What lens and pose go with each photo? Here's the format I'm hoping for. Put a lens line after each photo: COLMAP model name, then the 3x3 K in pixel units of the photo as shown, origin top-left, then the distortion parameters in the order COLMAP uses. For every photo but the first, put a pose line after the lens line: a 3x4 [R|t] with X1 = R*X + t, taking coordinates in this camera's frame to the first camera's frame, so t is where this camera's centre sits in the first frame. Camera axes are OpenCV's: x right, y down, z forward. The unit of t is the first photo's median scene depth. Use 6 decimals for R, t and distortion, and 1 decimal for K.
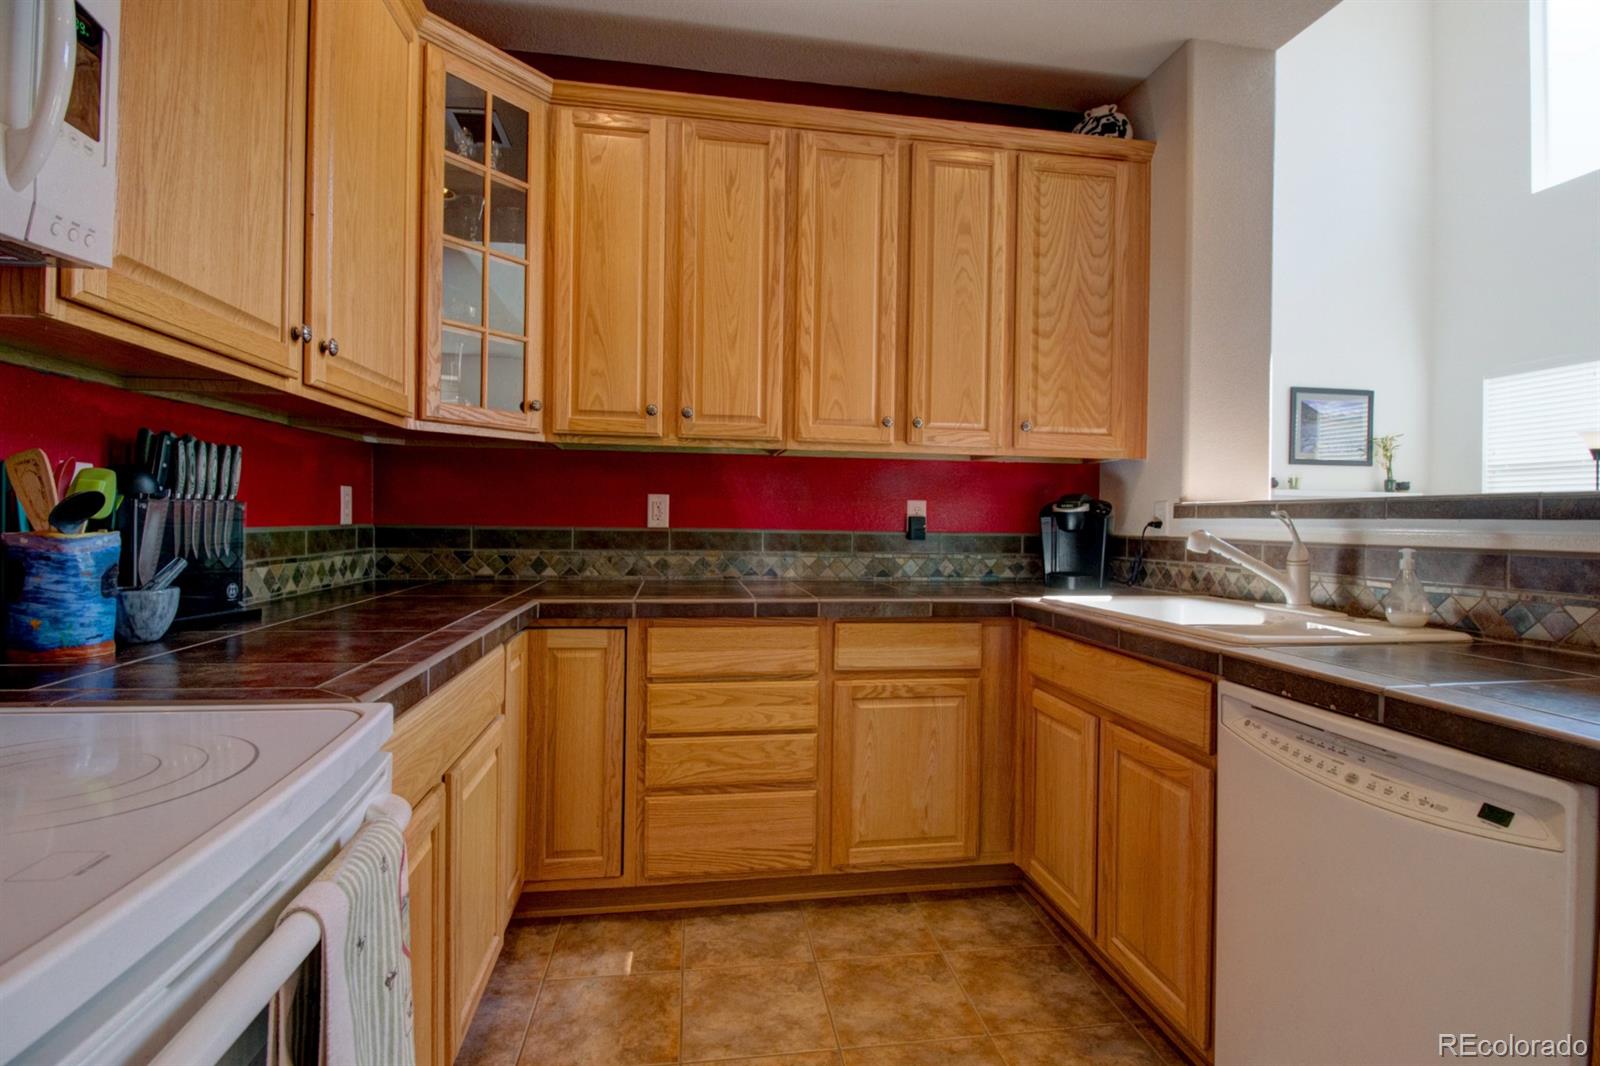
lens RADIAL K [[769.6, 0, 798.8], [0, 769.6, 525.8], [0, 0, 1]] dist [-0.004654, -0.007963]
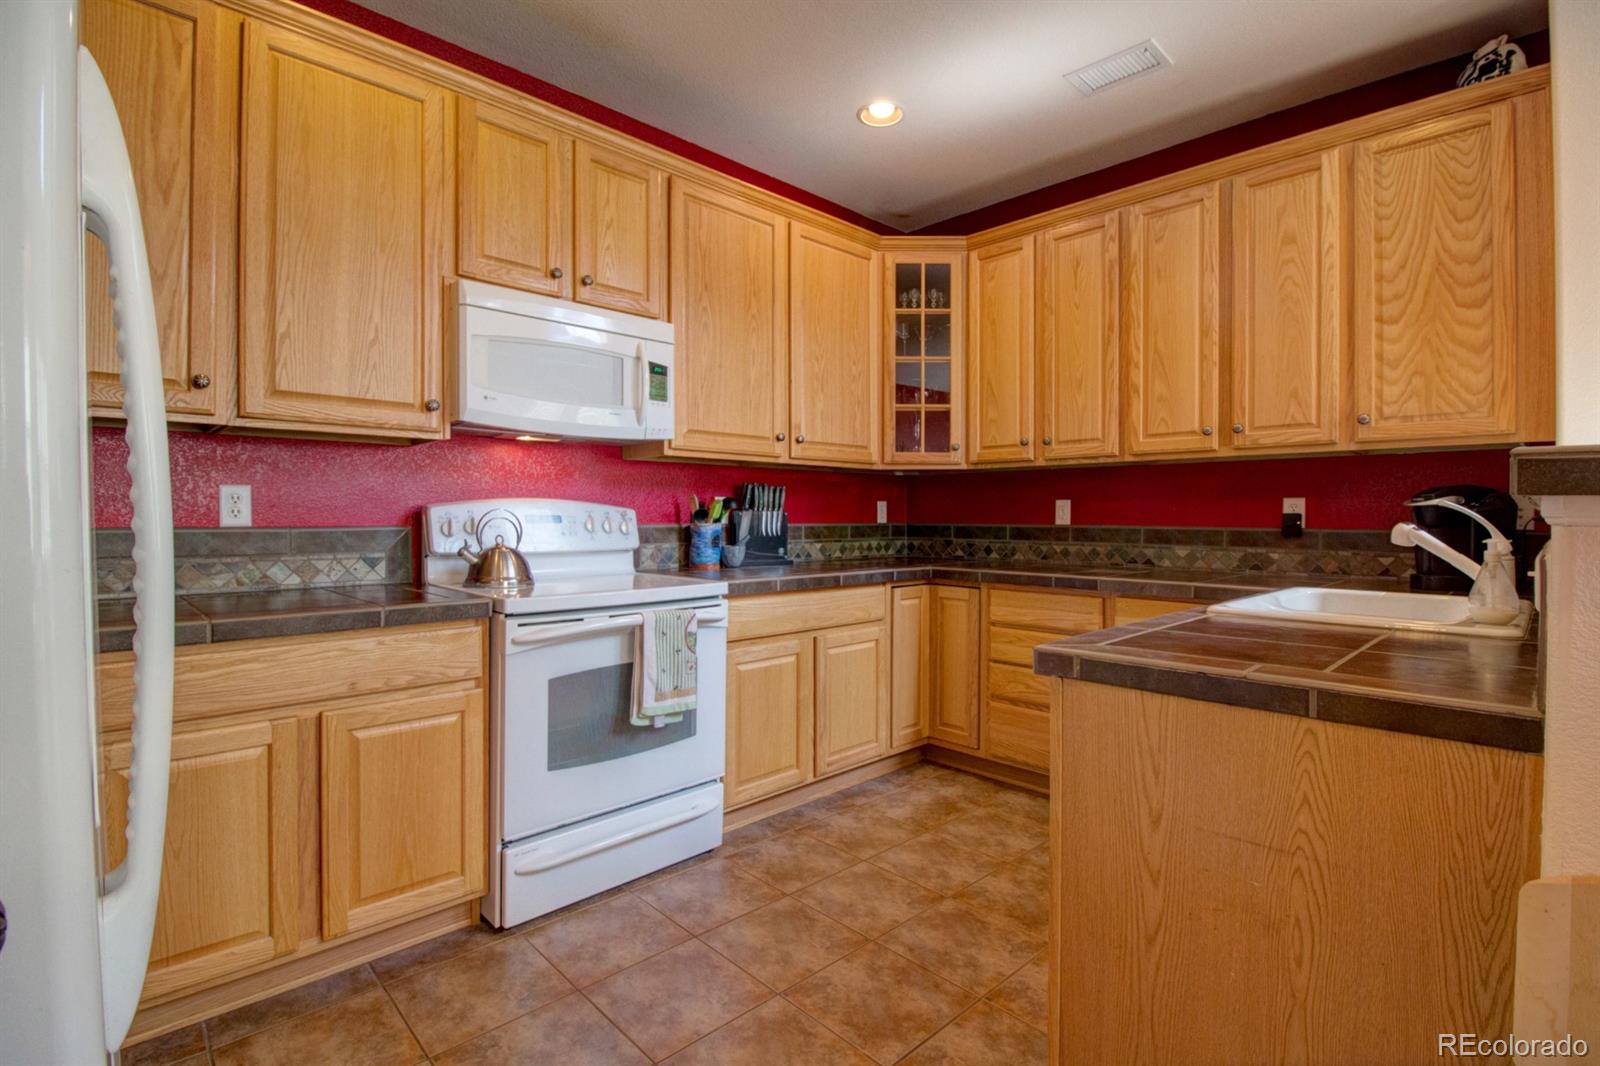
lens RADIAL K [[769.6, 0, 822.9], [0, 769.6, 531.2], [0, 0, 1]] dist [-0.004654, -0.007963]
pose [[0.584139, 0.002910, -0.811648, 0.724565], [-0.003375, 0.999994, 0.001157, 0.014894], [0.811647, 0.002063, 0.584145, -0.134363]]
